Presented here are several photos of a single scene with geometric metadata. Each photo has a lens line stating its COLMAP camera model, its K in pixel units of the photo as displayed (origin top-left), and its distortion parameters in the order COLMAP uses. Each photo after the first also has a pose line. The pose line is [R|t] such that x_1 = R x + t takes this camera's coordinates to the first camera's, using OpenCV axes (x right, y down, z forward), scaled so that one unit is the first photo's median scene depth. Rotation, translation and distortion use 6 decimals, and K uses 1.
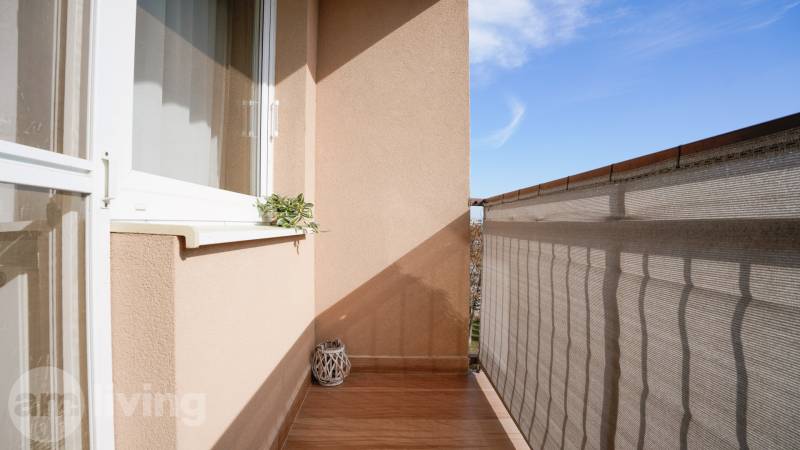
lens RADIAL K [[369.0, 0, 393.1], [0, 369.0, 223.1], [0, 0, 1]] dist [-0.059189, 0.013429]
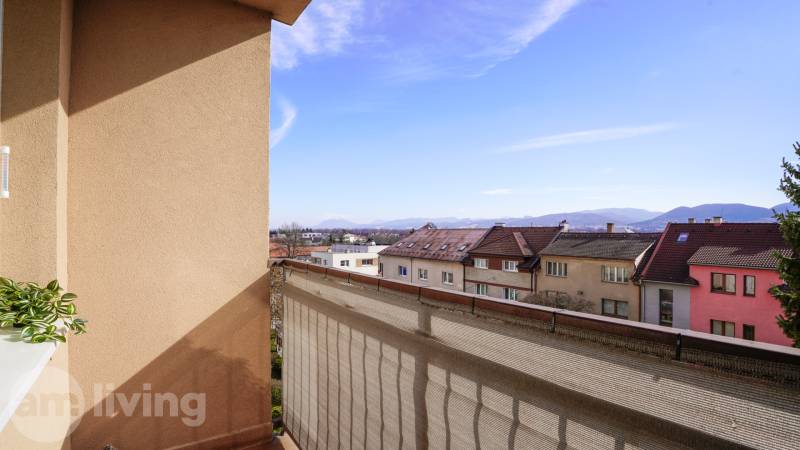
lens RADIAL K [[369.0, 0, 393.1], [0, 369.0, 223.1], [0, 0, 1]] dist [-0.059189, 0.013429]
pose [[0.818835, 0.000625, 0.574029, -0.119441], [-0.002701, 0.999993, 0.002765, -0.246927], [-0.574023, -0.003815, 0.818830, 0.018760]]
